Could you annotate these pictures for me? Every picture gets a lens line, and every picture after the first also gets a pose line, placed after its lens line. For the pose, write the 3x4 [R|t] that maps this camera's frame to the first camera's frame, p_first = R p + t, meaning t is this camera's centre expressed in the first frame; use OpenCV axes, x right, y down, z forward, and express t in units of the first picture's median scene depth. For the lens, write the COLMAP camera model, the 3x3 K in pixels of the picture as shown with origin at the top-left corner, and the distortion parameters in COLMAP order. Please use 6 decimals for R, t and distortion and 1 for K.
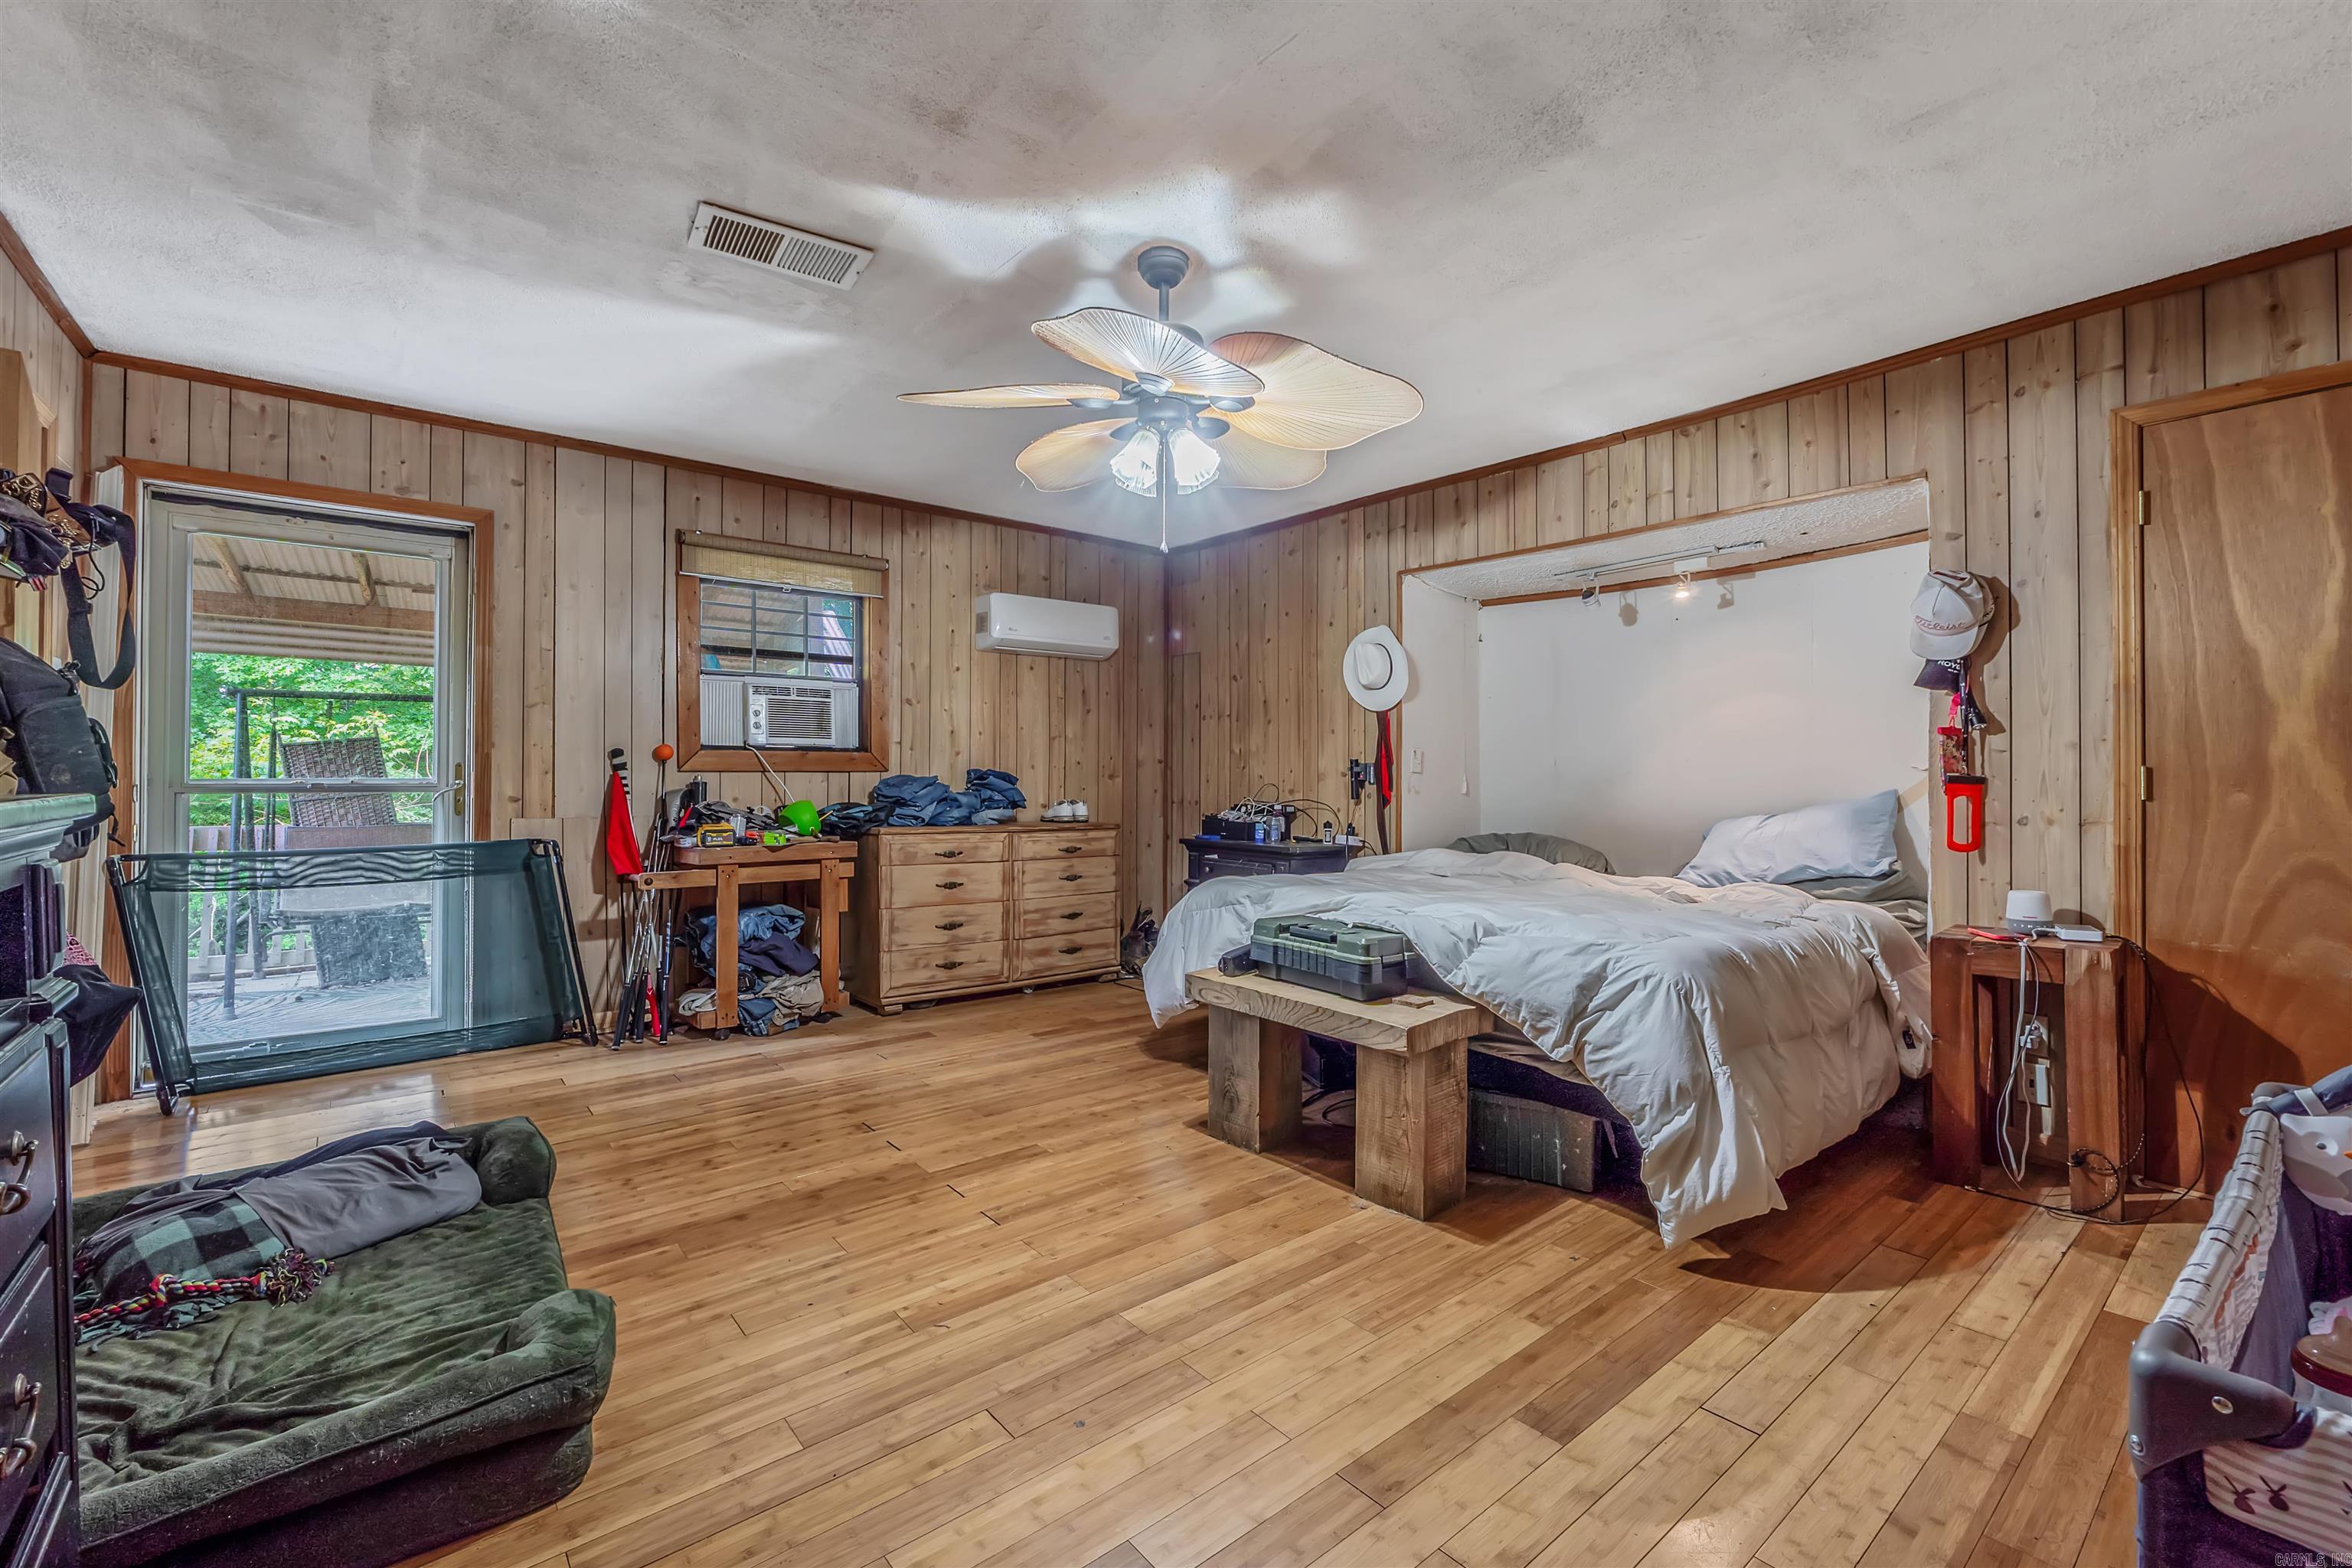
lens RADIAL K [[995.8, 0, 1167.5], [0, 995.8, 765.4], [0, 0, 1]] dist [-0.003788, -0.000292]
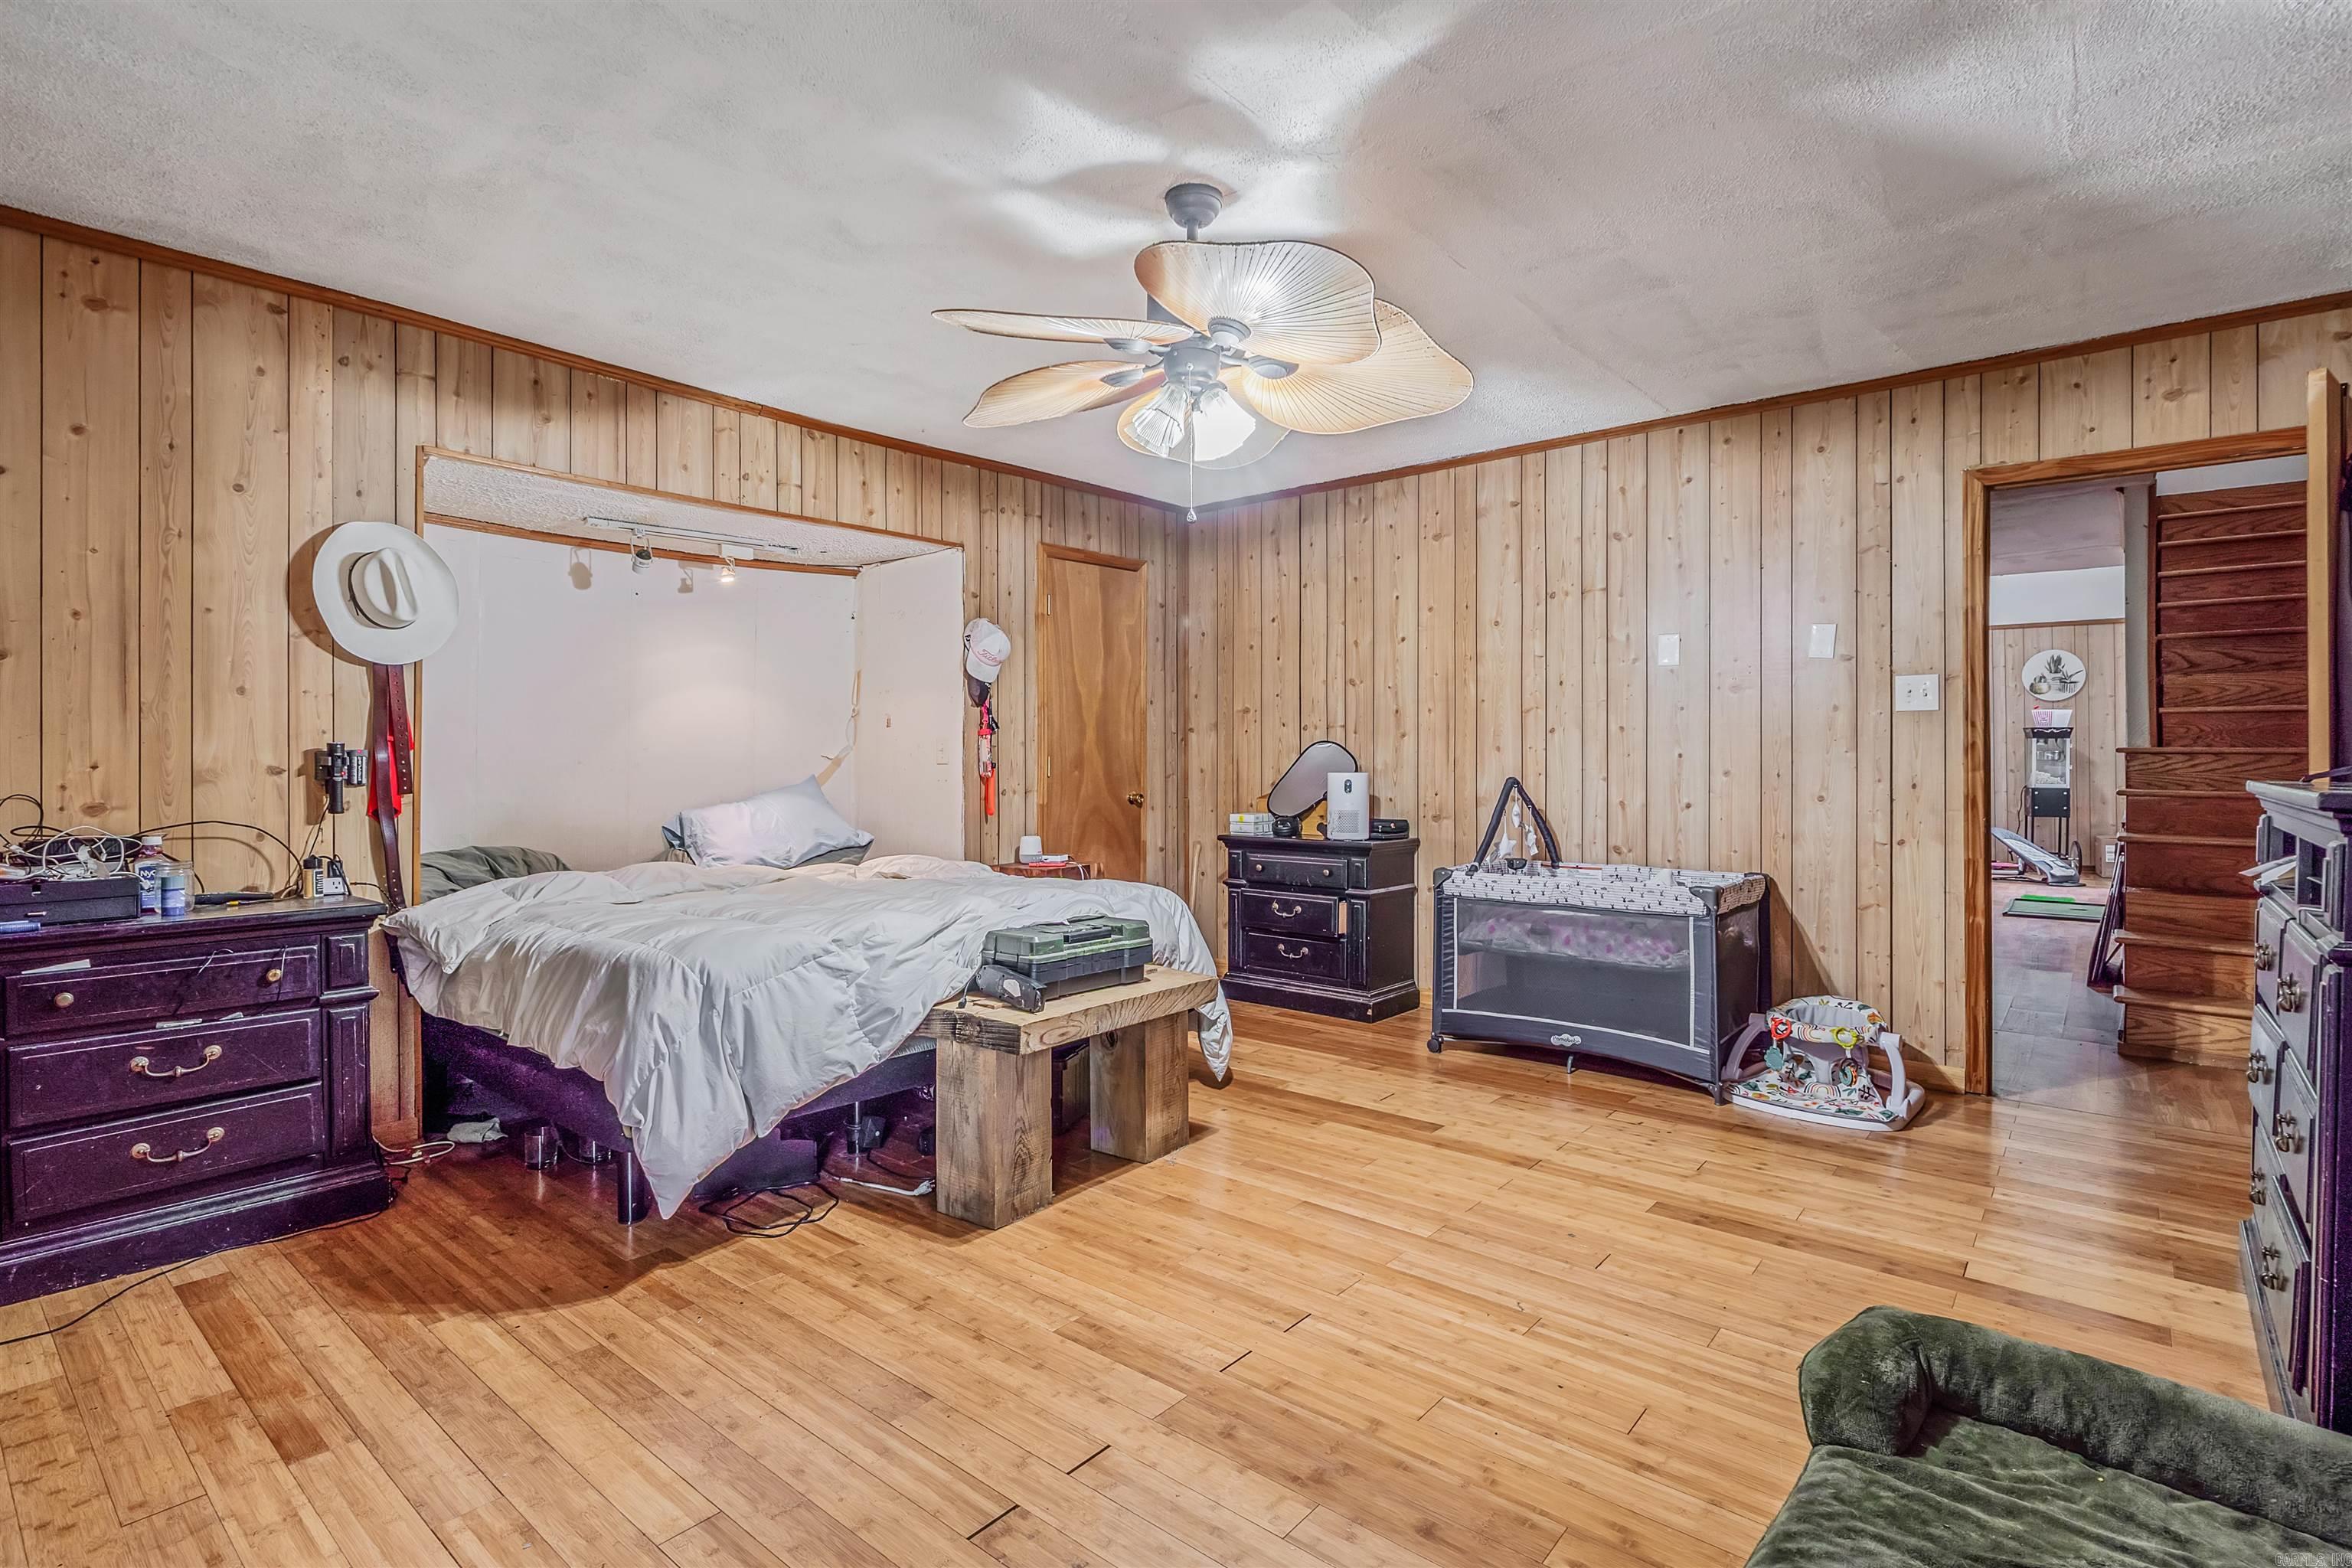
lens RADIAL K [[1117.2, 0, 1173.9], [0, 1117.2, 759.8], [0, 0, 1]] dist [-0.010121, 0.000037]
pose [[-0.182915, -0.004765, 0.983117, -0.650584], [-0.003858, 0.999984, 0.004129, -0.001640], [-0.983121, -0.003037, -0.182931, 0.789527]]
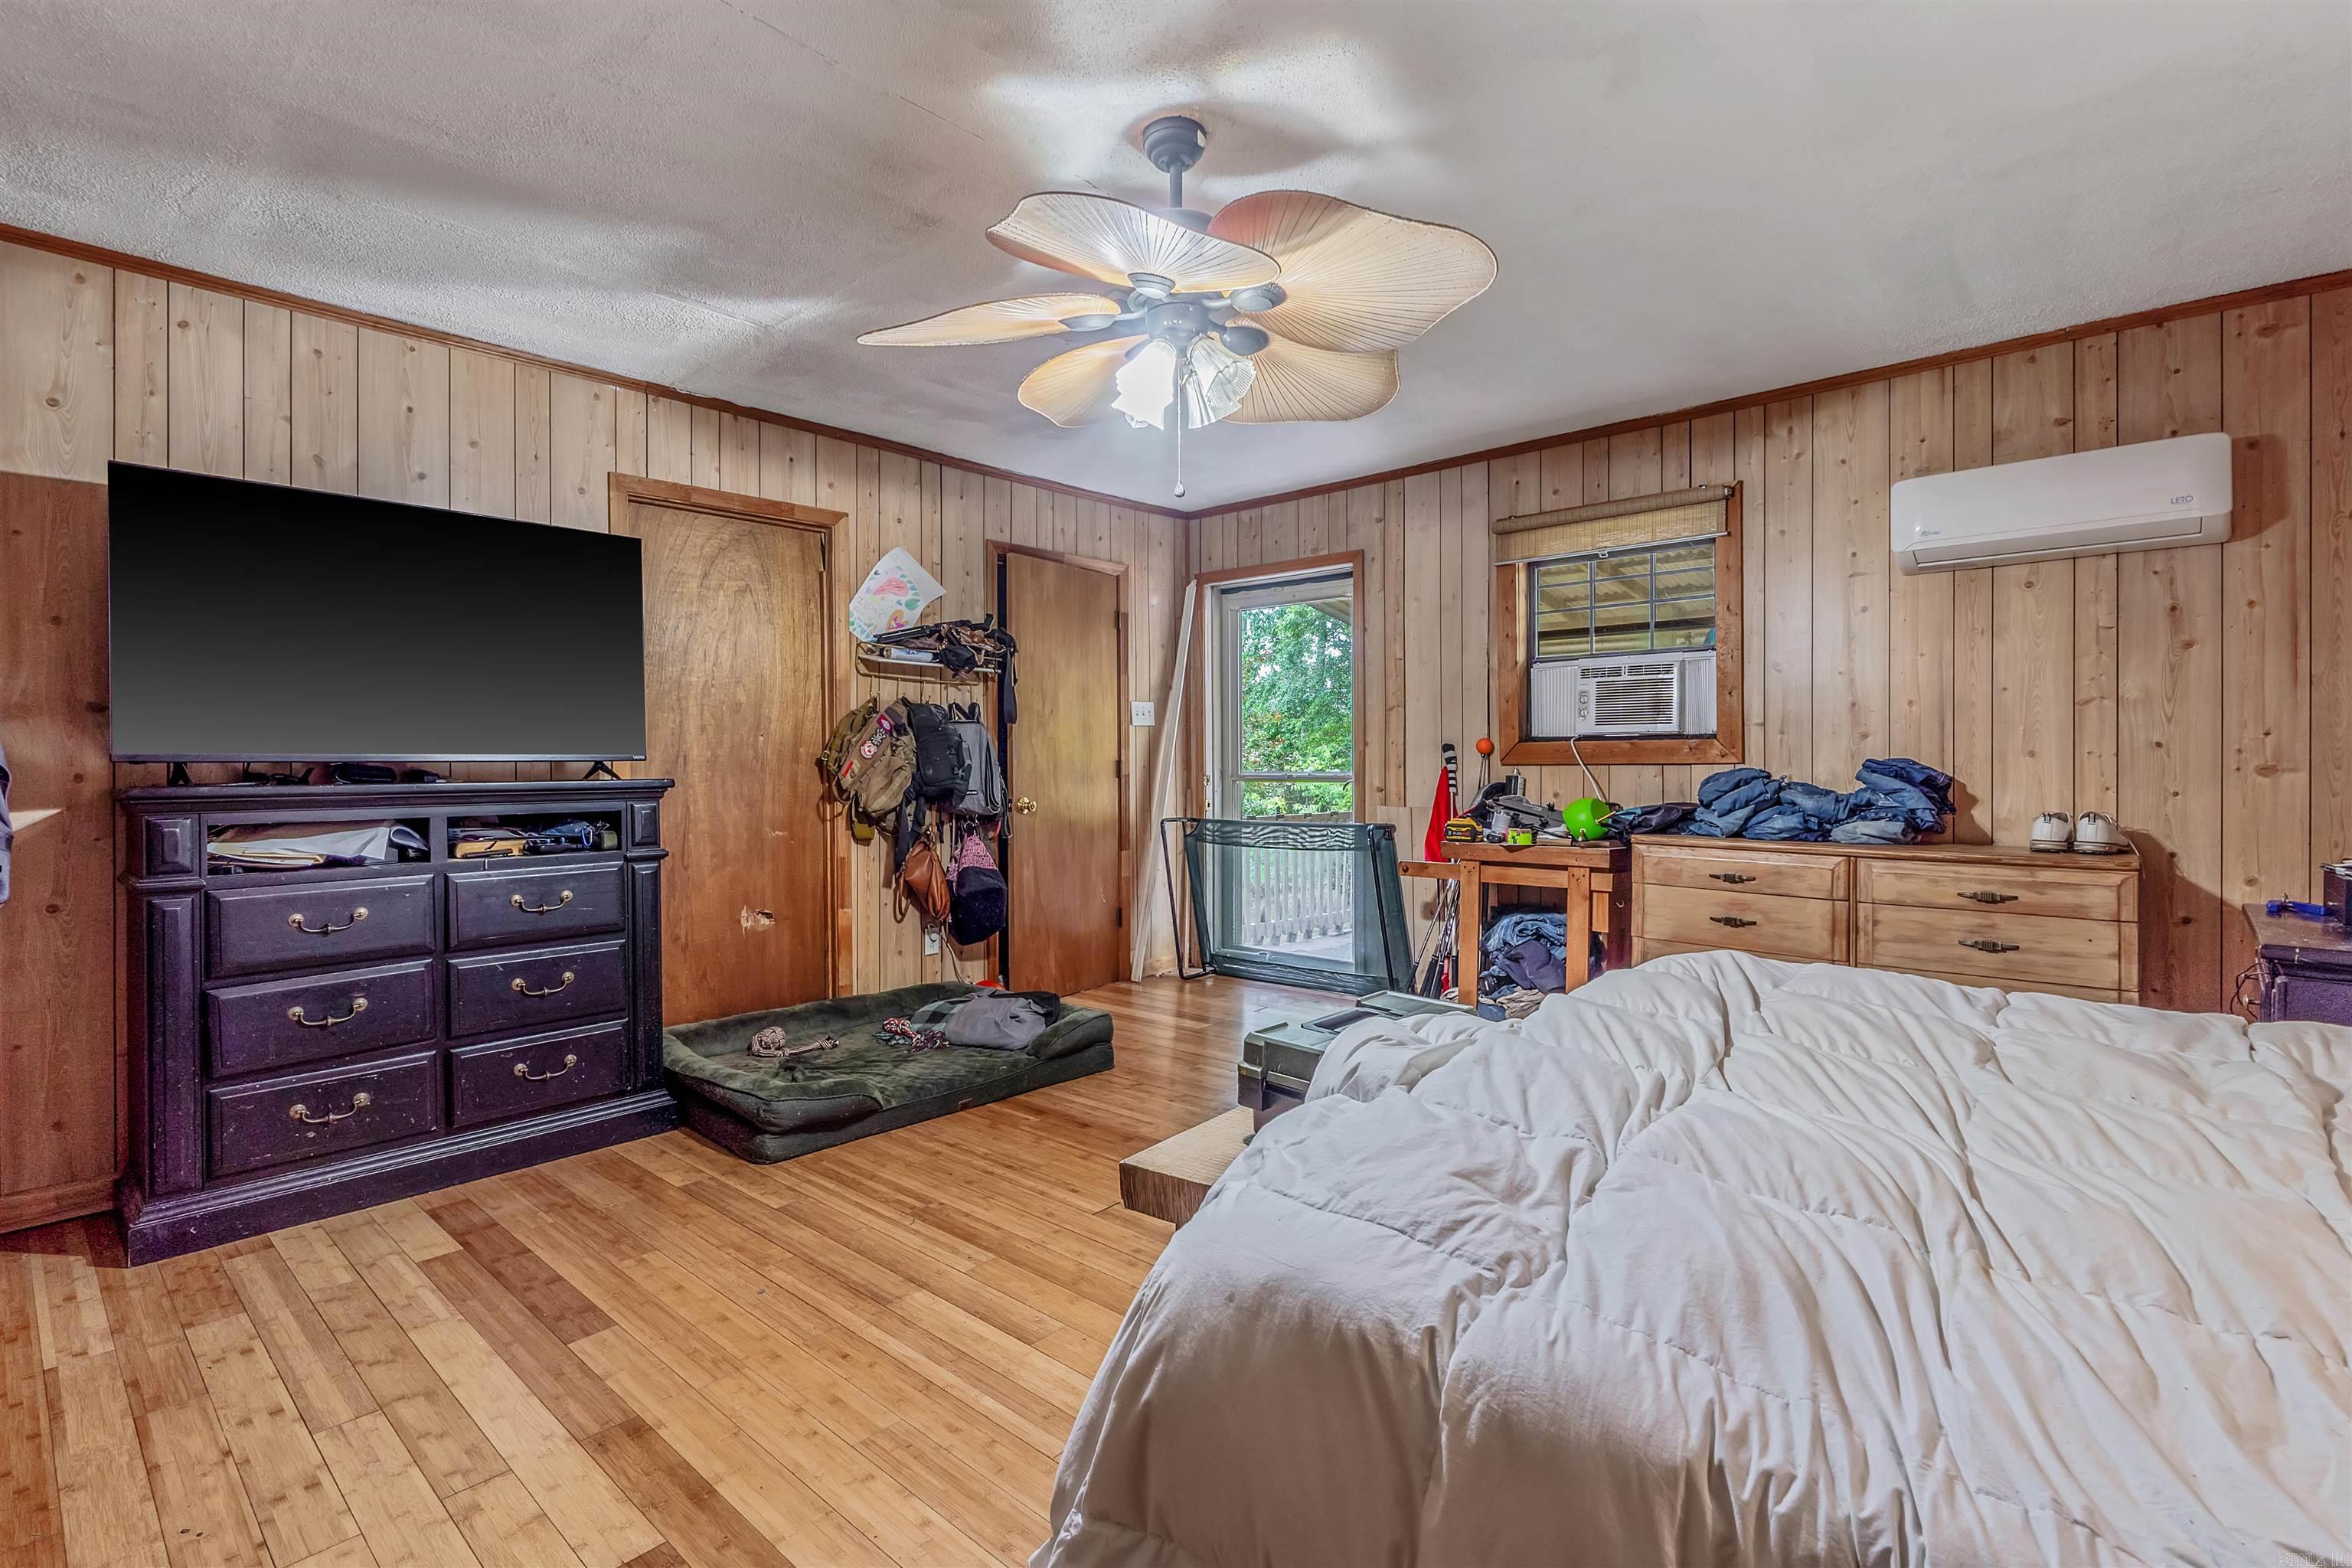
lens RADIAL K [[1078.7, 0, 1172.2], [0, 1078.7, 768.3], [0, 0, 1]] dist [-0.002692, -0.000346]
pose [[0.152030, -0.000864, -0.988376, 0.570603], [0.011337, 0.999935, 0.000870, 0.005331], [0.988311, -0.011338, 0.152030, 0.565069]]
